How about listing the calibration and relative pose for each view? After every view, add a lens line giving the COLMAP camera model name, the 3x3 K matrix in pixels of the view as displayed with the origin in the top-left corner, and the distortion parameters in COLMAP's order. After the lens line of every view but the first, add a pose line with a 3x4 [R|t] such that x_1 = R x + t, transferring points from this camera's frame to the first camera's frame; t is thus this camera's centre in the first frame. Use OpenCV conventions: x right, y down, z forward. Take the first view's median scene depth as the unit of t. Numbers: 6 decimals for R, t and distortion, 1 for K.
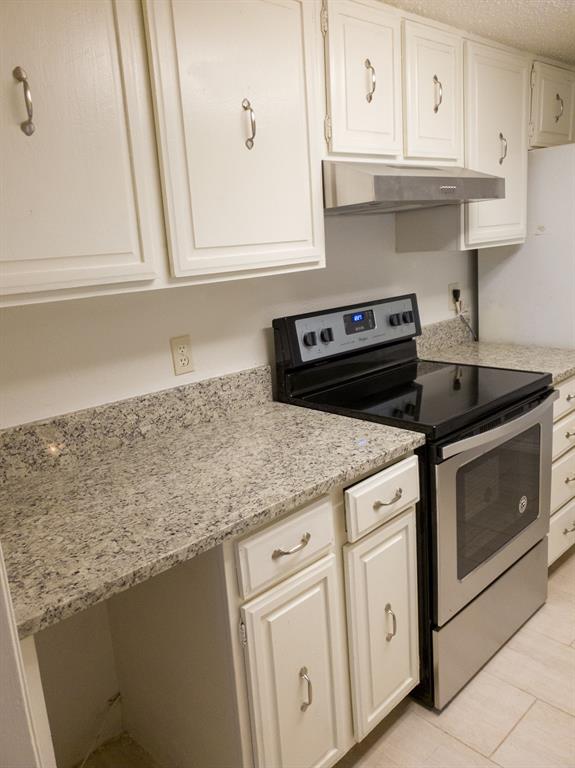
lens RADIAL K [[594.0, 0, 286.4], [0, 594.0, 379.3], [0, 0, 1]] dist [0.011730, 0.005518]
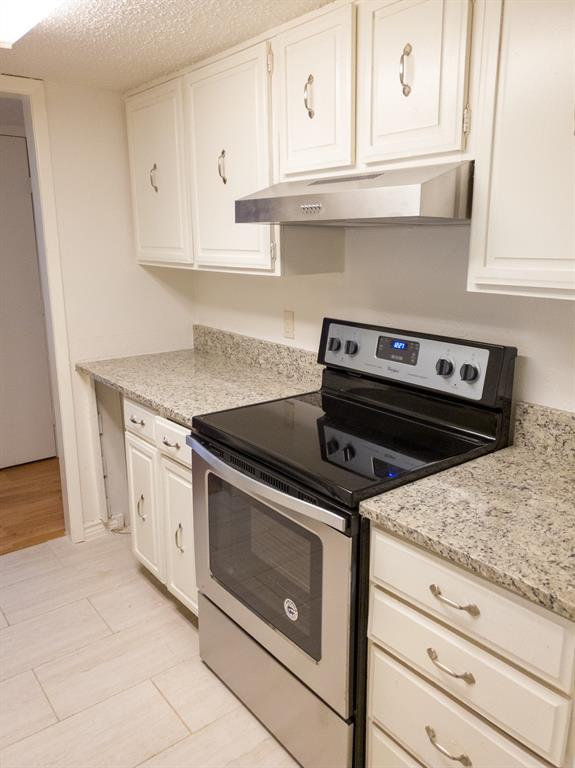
lens RADIAL K [[594.0, 0, 287.9], [0, 594.0, 386.0], [0, 0, 1]] dist [0.011730, 0.005518]
pose [[-0.099703, 0.311398, -0.945035, 1.125526], [-0.214542, 0.920699, 0.326013, -0.342678], [0.971612, 0.235255, -0.024989, 1.013263]]
